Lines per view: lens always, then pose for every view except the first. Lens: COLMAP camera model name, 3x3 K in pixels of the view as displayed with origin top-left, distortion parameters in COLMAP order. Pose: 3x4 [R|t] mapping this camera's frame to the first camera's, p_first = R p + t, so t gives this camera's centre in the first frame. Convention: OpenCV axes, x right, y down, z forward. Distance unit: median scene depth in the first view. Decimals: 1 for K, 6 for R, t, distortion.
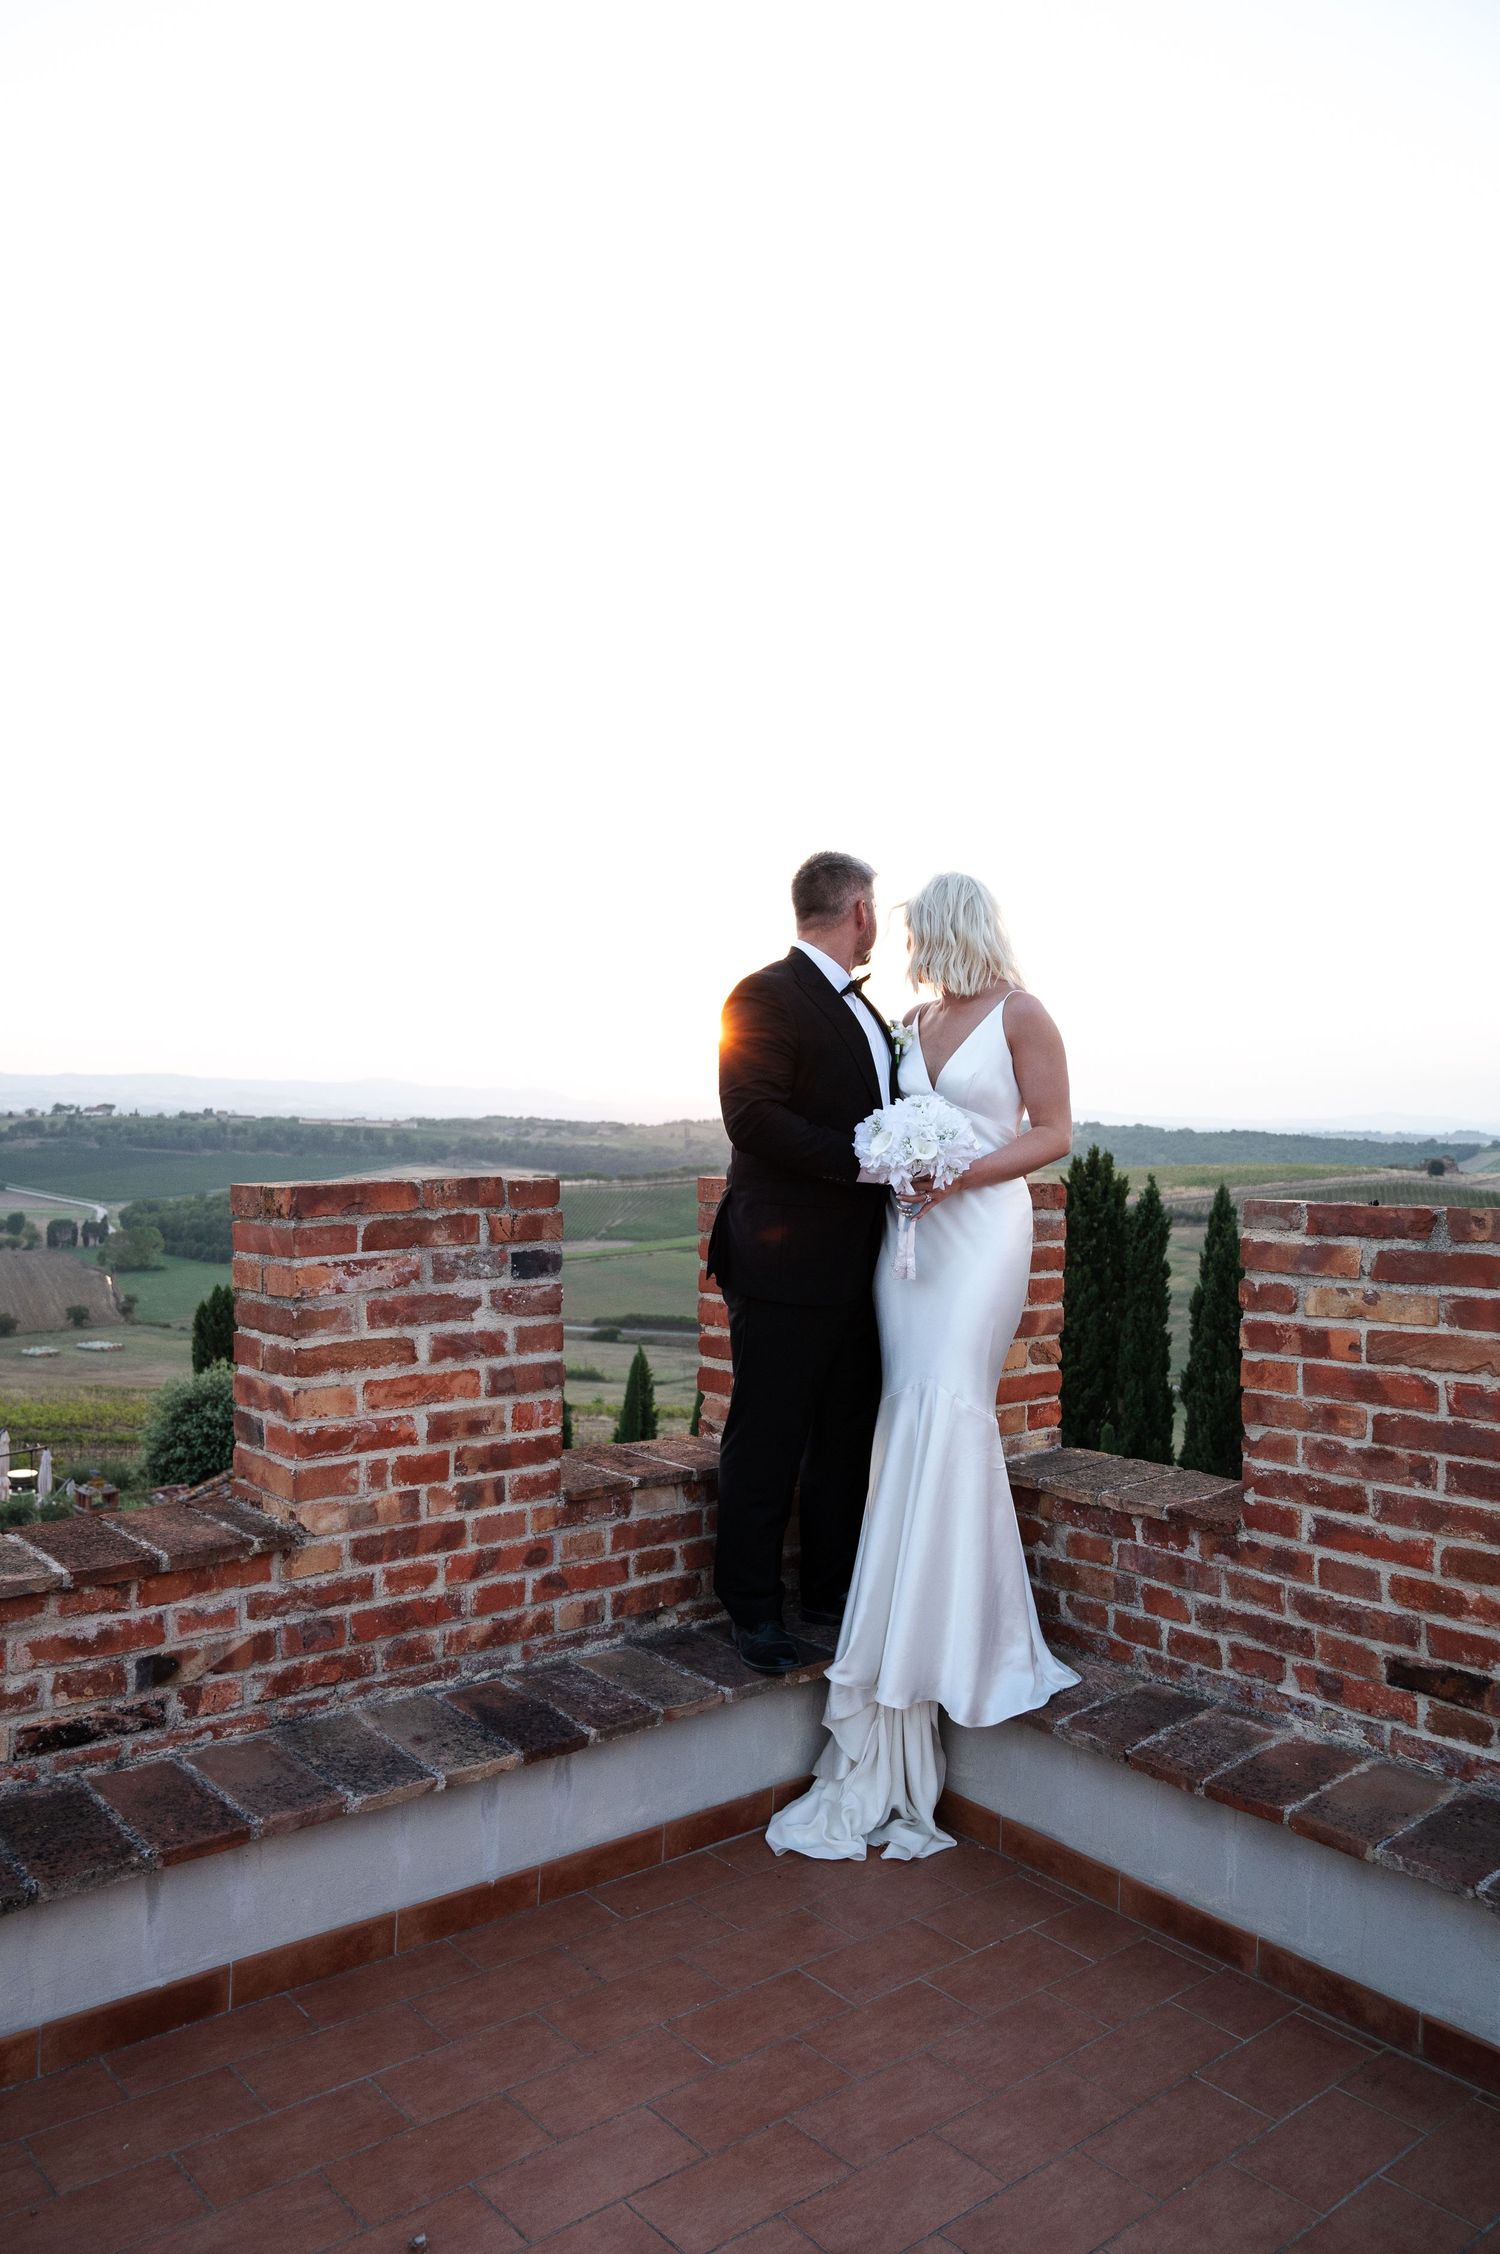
lens RADIAL K [[1583.3, 0, 675.0], [0, 1583.3, 1125.9], [0, 0, 1]] dist [0.008275, 0.001050]
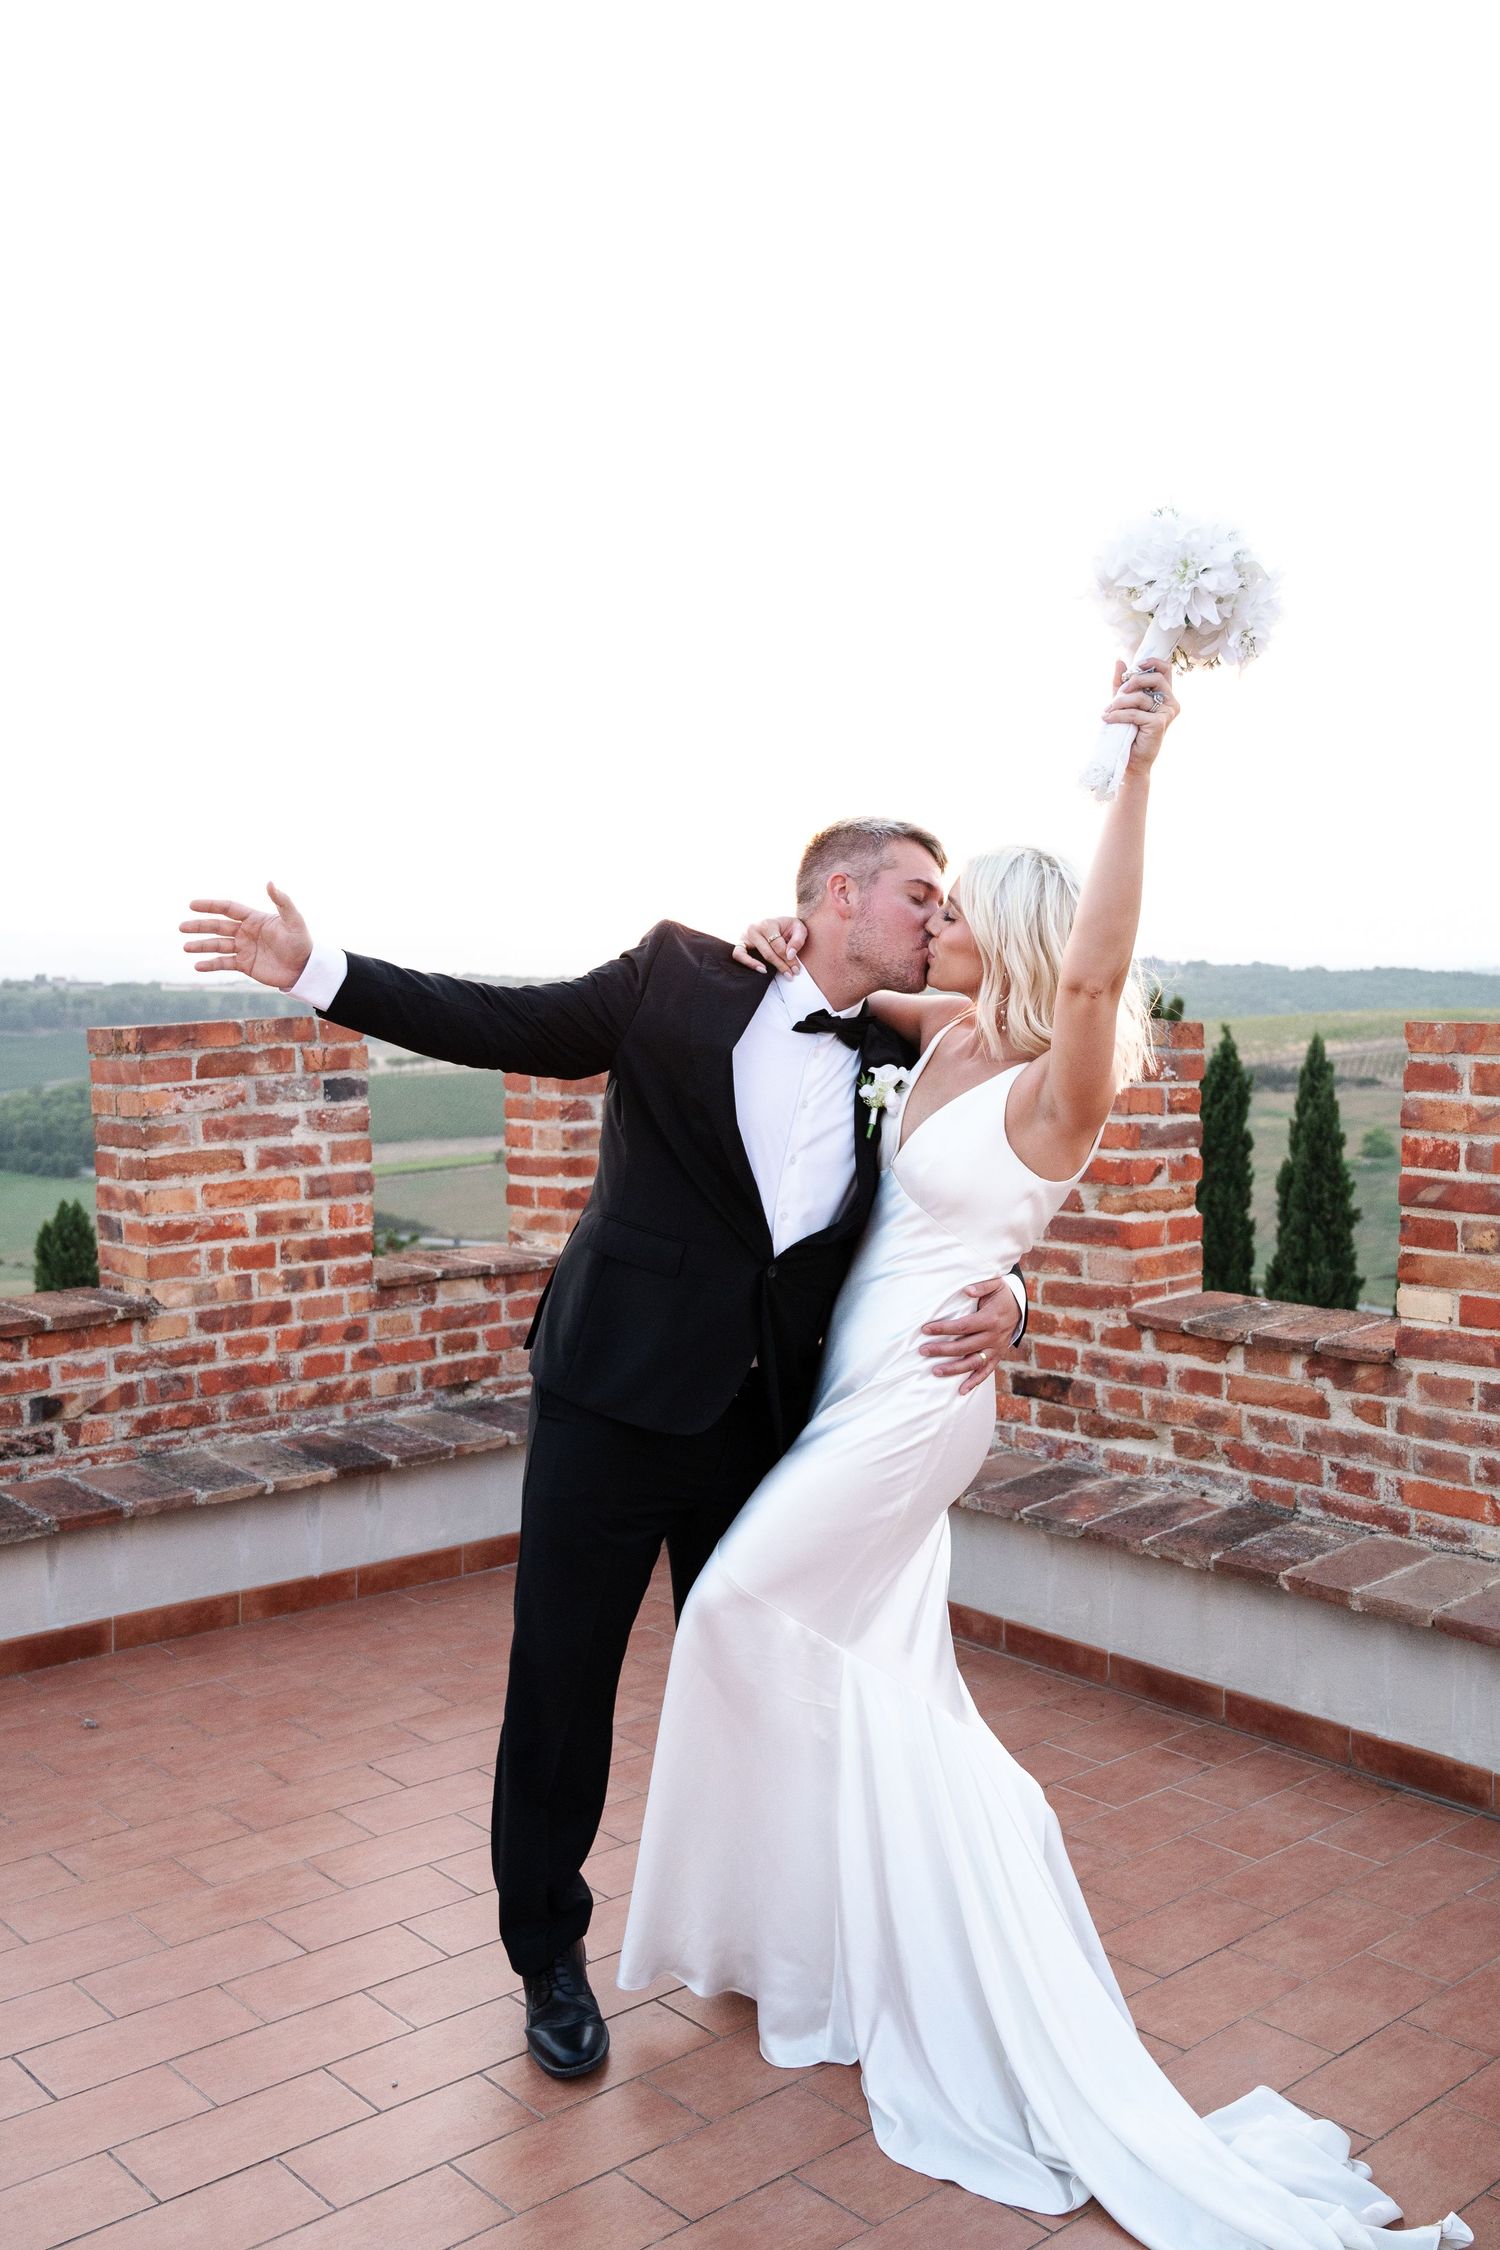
lens RADIAL K [[2180.1, 0, 749.7], [0, 2180.1, 1036.3], [0, 0, 1]] dist [-0.033772, 0.000000]
pose [[0.999251, -0.026173, 0.028491, 0.187965], [0.025429, 0.999334, 0.026179, 0.011859], [-0.029157, -0.025435, 0.999251, -0.715695]]
